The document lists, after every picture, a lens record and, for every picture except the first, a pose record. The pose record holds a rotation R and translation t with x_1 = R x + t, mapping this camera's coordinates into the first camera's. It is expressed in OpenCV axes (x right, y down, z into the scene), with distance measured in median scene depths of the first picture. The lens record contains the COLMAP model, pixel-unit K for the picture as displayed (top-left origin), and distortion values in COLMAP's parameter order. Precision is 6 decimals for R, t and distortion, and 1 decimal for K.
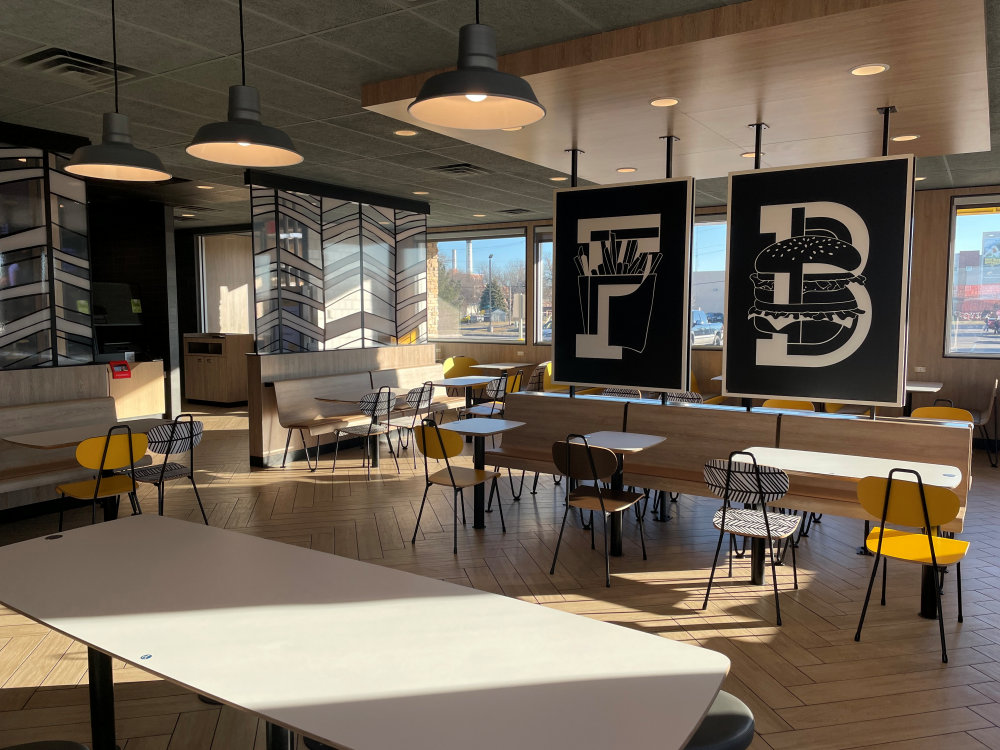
lens RADIAL K [[748.7, 0, 501.1], [0, 748.7, 377.9], [0, 0, 1]] dist [0.055541, 0.002527]
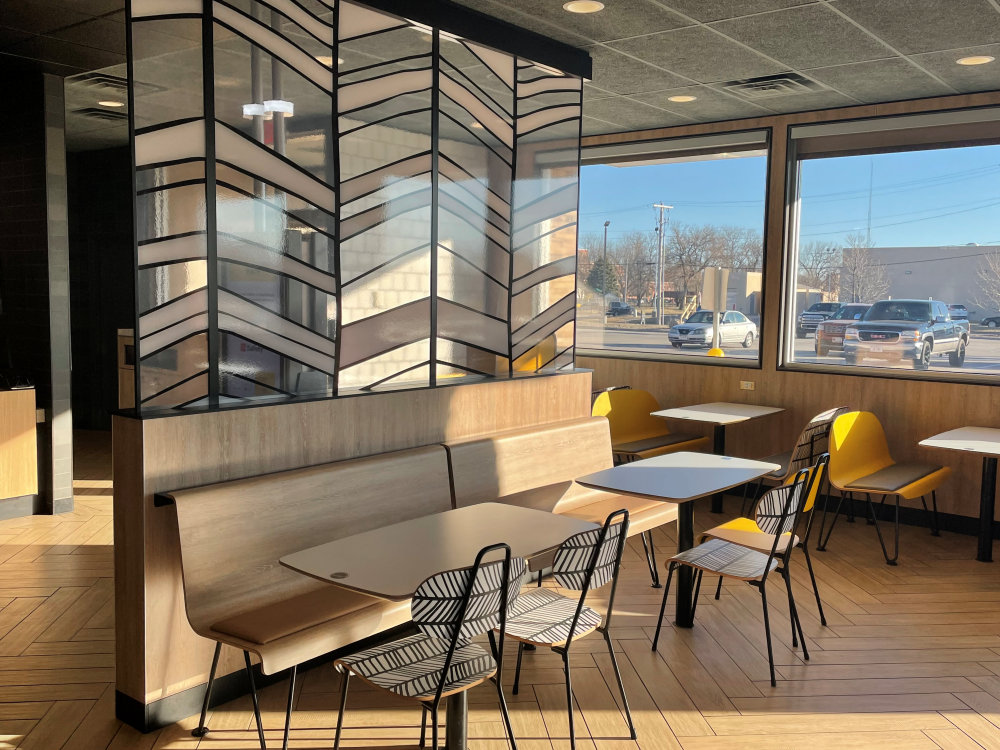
lens RADIAL K [[931.9, 0, 498.8], [0, 931.9, 366.4], [0, 0, 1]] dist [0.046541, 0.000000]
pose [[0.992987, 0.027510, -0.114980, -0.085399], [-0.028877, 0.999531, -0.010236, -0.044342], [0.114645, 0.013485, 0.993315, 0.475607]]
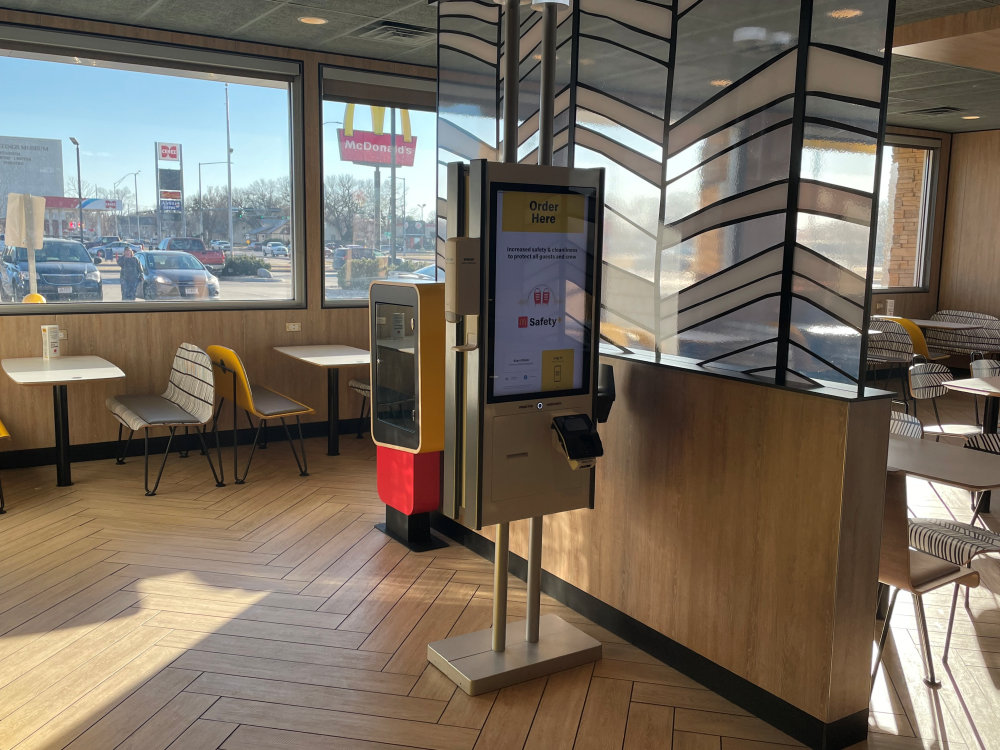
lens RADIAL K [[931.9, 0, 498.8], [0, 931.9, 377.2], [0, 0, 1]] dist [0.046541, 0.000000]
pose [[0.423657, -0.127742, 0.896770, -0.601968], [0.065410, 0.991736, 0.110368, -0.075545], [-0.903458, 0.011899, 0.428512, 0.799403]]
